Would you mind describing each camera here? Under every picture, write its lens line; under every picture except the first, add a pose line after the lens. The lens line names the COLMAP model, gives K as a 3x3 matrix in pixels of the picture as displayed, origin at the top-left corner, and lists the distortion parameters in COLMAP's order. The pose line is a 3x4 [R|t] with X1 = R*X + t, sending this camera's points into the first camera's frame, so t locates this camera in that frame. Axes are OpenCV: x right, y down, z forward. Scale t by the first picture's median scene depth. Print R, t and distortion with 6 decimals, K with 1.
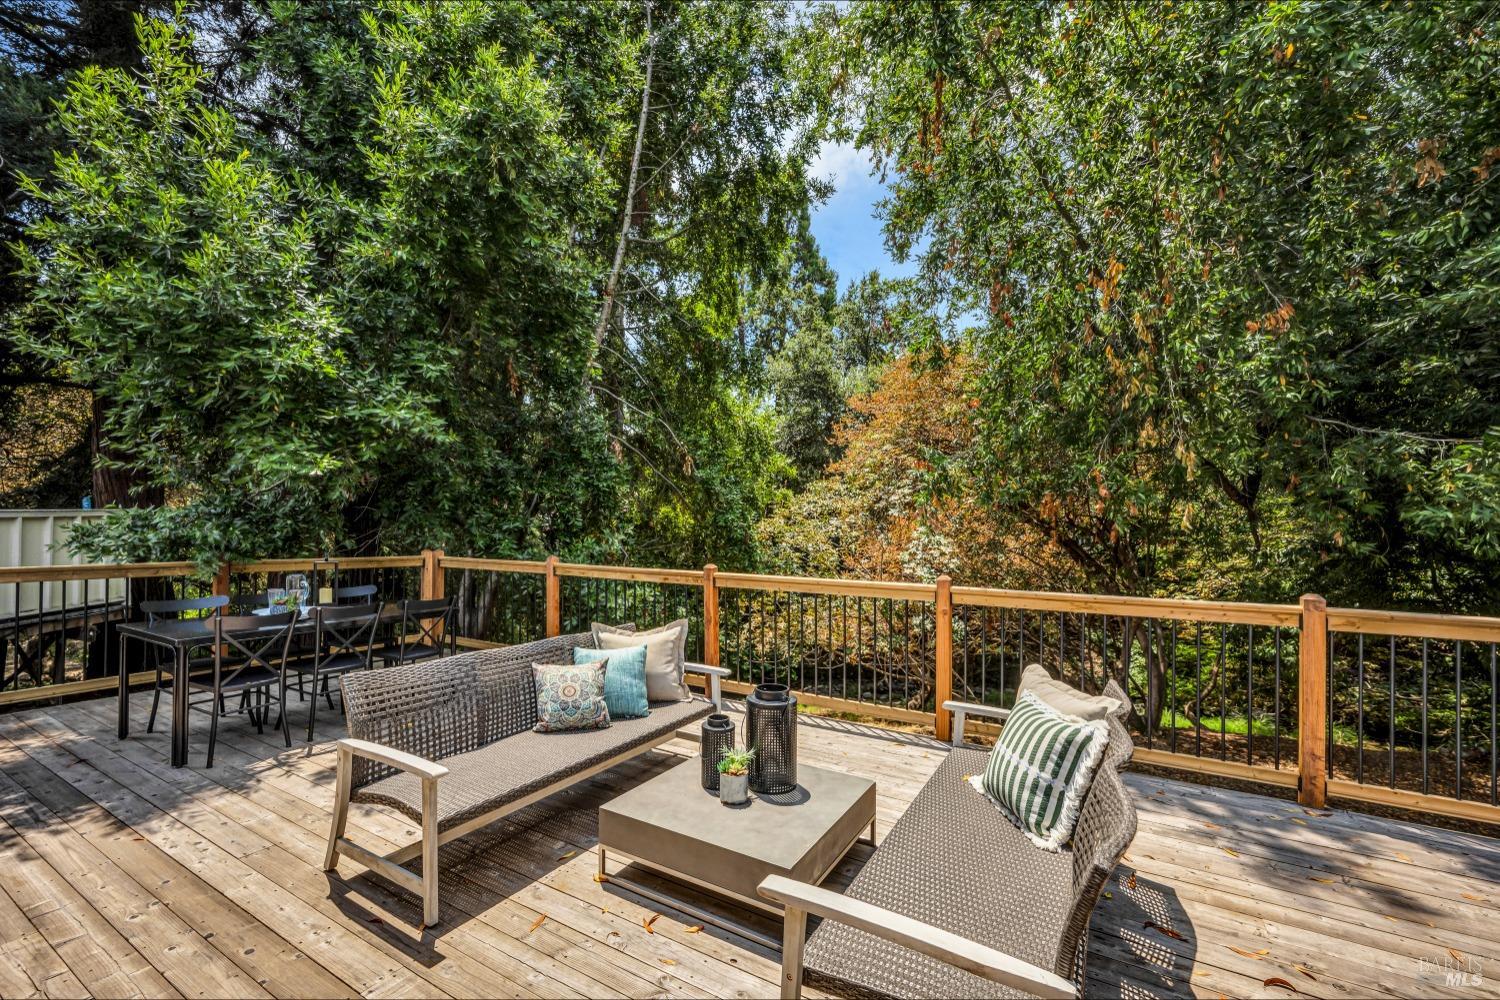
lens RADIAL K [[605.9, 0, 750.0], [0, 605.9, 500.0], [0, 0, 1]] dist [-0.019619, 0.002754]
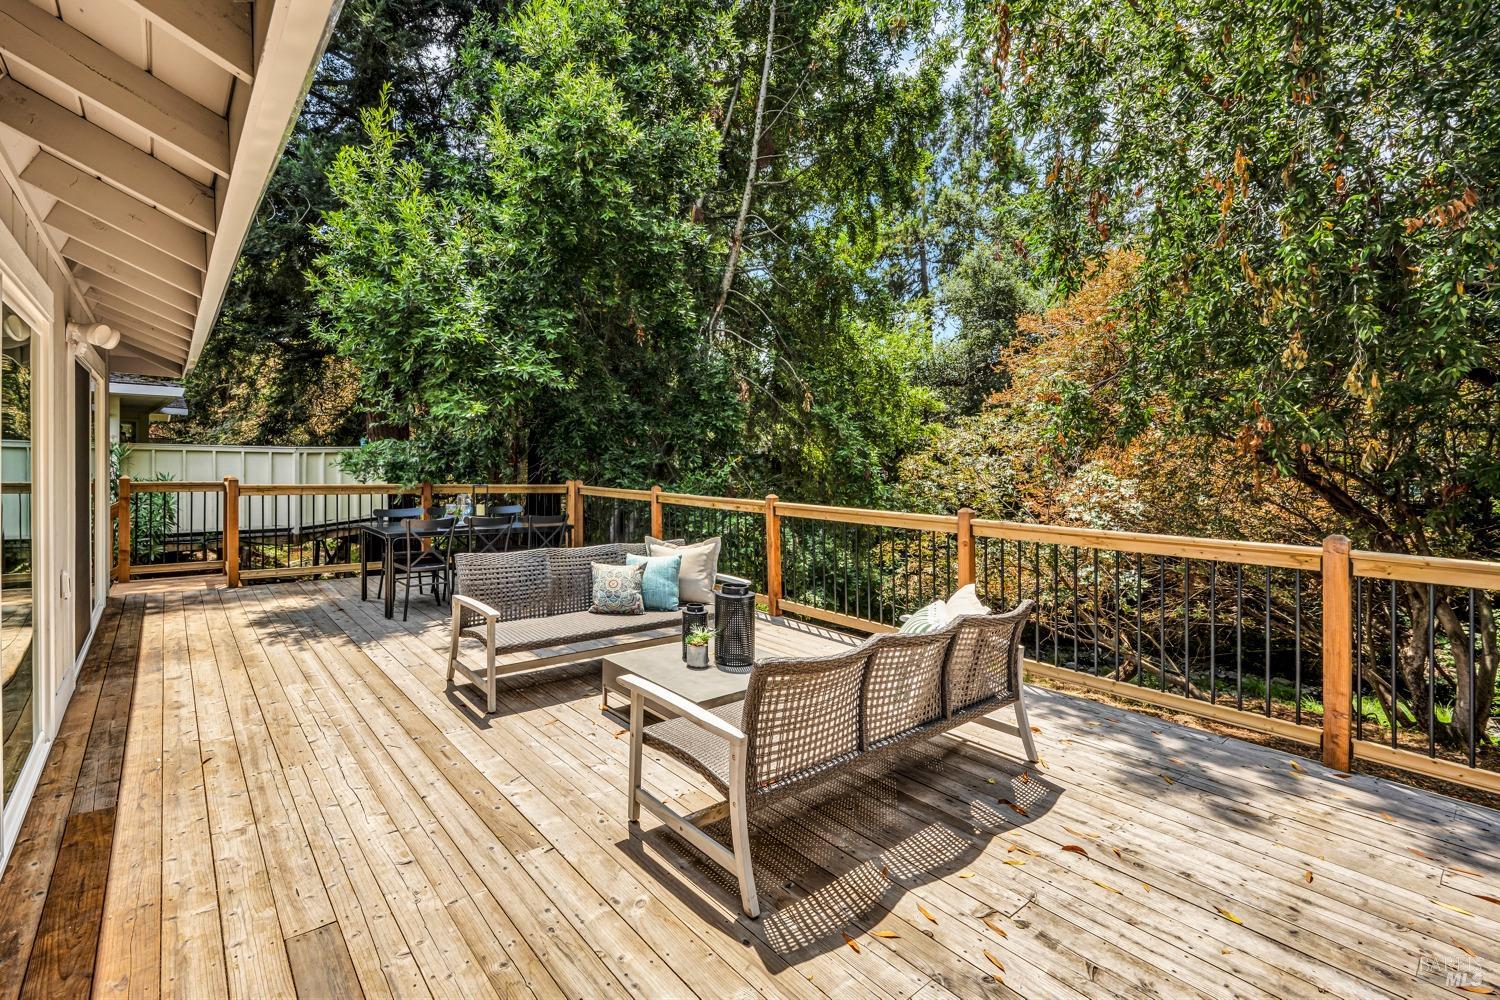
lens RADIAL K [[702.7, 0, 746.9], [0, 702.7, 448.5], [0, 0, 1]] dist [-0.062570, 0.021116]
pose [[0.936668, -0.000547, -0.350218, 0.420936], [0.006088, 0.999873, 0.014720, 0.005808], [0.350166, -0.015920, 0.936552, -0.254138]]
